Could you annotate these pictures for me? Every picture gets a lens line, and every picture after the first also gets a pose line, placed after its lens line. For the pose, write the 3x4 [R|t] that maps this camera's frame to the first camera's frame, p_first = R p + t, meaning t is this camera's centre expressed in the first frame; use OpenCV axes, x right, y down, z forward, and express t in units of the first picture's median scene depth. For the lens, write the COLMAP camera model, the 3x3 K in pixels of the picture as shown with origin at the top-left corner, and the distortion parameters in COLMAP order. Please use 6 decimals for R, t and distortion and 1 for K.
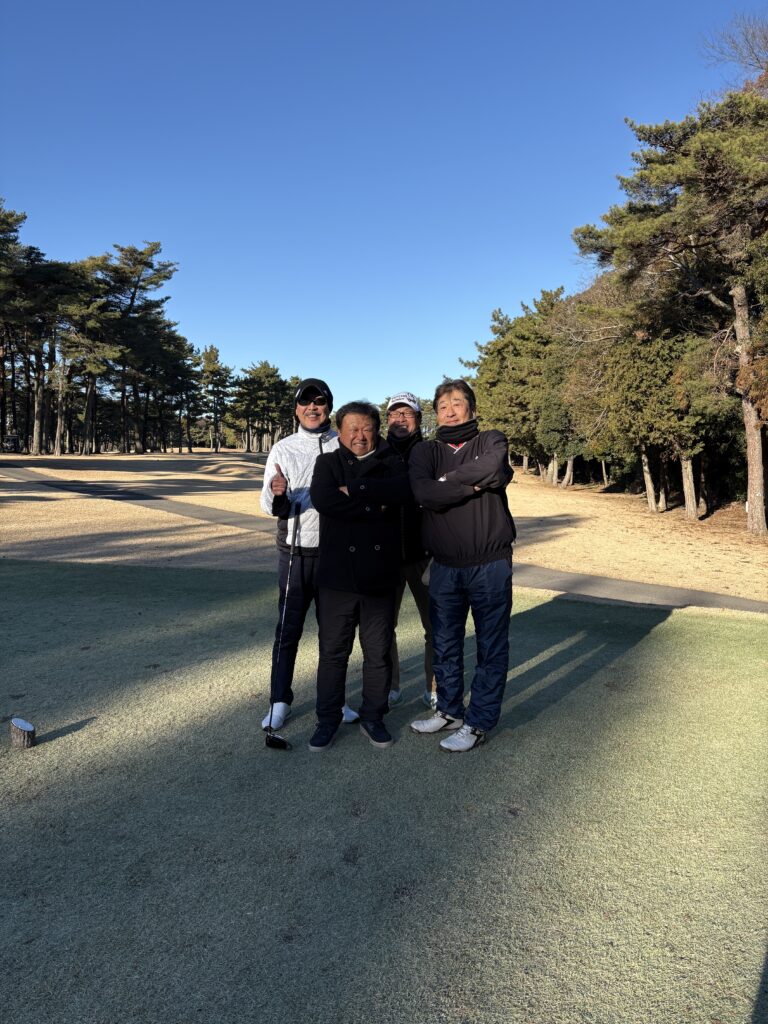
lens RADIAL K [[785.0, 0, 384.0], [0, 785.0, 512.0], [0, 0, 1]] dist [-0.005914, -0.000649]
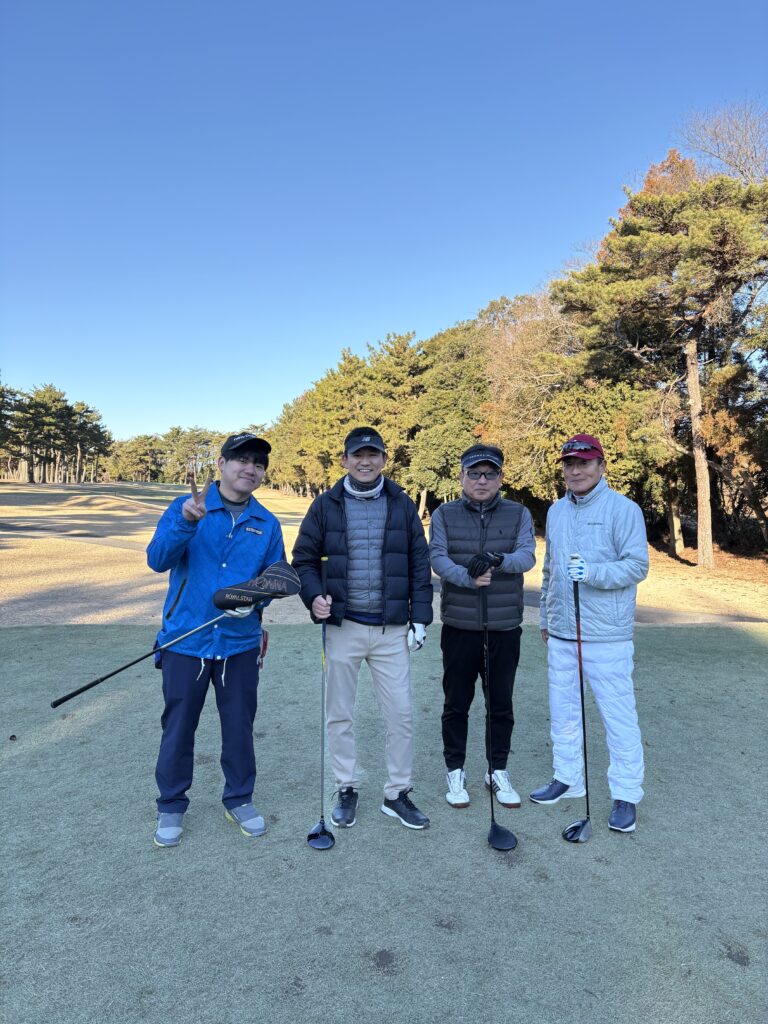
lens RADIAL K [[783.3, 0, 384.0], [0, 783.3, 512.0], [0, 0, 1]] dist [0.047106, -0.007557]
pose [[0.957381, 0.007733, 0.288724, -0.113409], [0.004929, 0.999059, -0.043100, -0.001937], [-0.288785, 0.042686, 0.956442, 0.021485]]
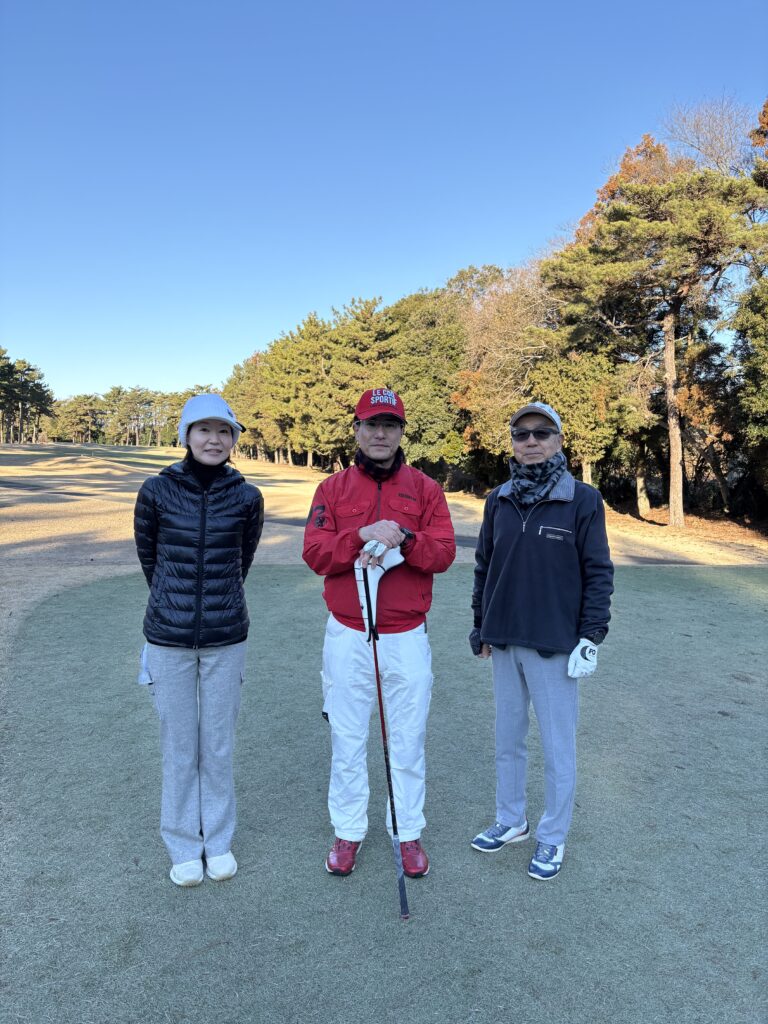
lens RADIAL K [[782.5, 0, 384.0], [0, 782.5, 512.0], [0, 0, 1]] dist [0.036419, 0.006051]
pose [[0.932790, -0.007850, 0.360335, -0.156890], [0.006190, 0.999964, 0.005762, -0.001982], [-0.360368, -0.003145, 0.932805, 0.005159]]
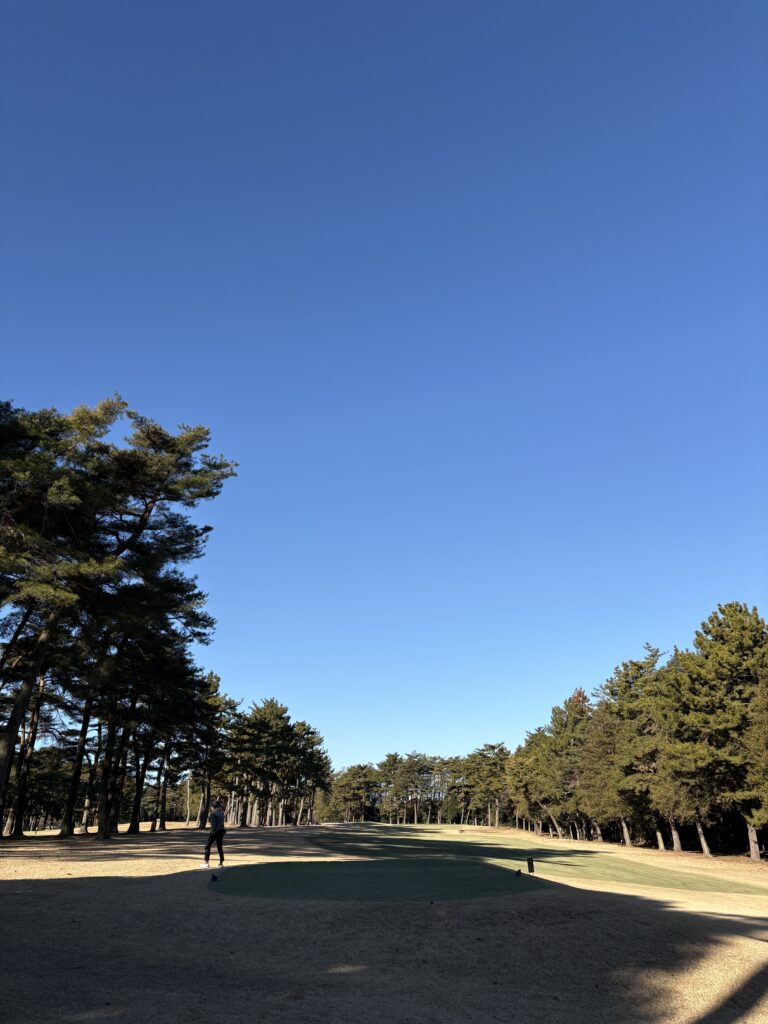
lens RADIAL K [[783.3, 0, 384.0], [0, 783.3, 512.0], [0, 0, 1]] dist [0.047106, -0.007557]
pose [[0.998725, 0.012396, 0.048932, -0.212800], [0.010309, 0.898858, -0.438119, -0.047751], [-0.049413, 0.438064, 0.897584, 0.586798]]
